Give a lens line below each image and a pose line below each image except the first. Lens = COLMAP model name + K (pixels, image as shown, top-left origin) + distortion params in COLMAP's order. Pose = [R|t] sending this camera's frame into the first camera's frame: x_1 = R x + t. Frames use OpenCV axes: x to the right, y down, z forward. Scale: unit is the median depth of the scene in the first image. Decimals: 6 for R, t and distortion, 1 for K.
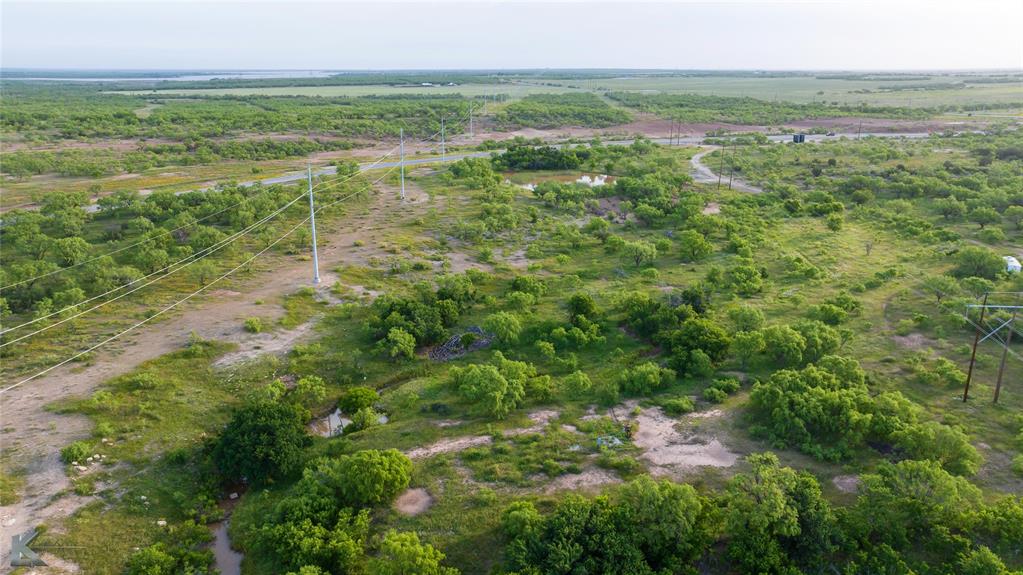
lens RADIAL K [[718.3, 0, 517.6], [0, 718.3, 286.6], [0, 0, 1]] dist [-0.034283, 0.028320]
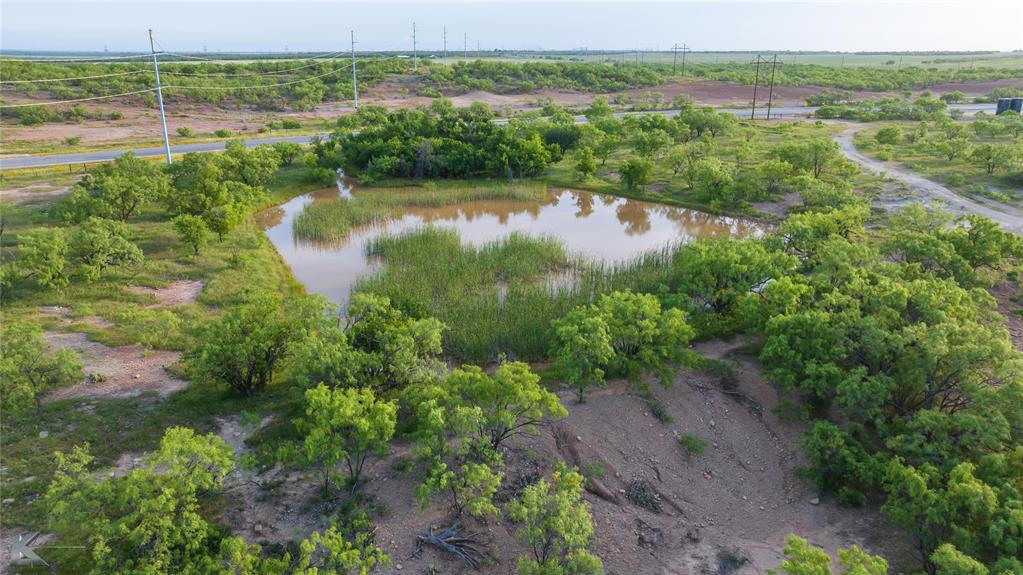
lens RADIAL K [[718.3, 0, 517.6], [0, 718.3, 286.6], [0, 0, 1]] dist [-0.034283, 0.028320]
pose [[0.999938, 0.006193, -0.009295, 0.233173], [-0.006029, 0.999828, 0.017546, -0.359872], [0.009402, -0.017489, 0.999803, 2.002793]]
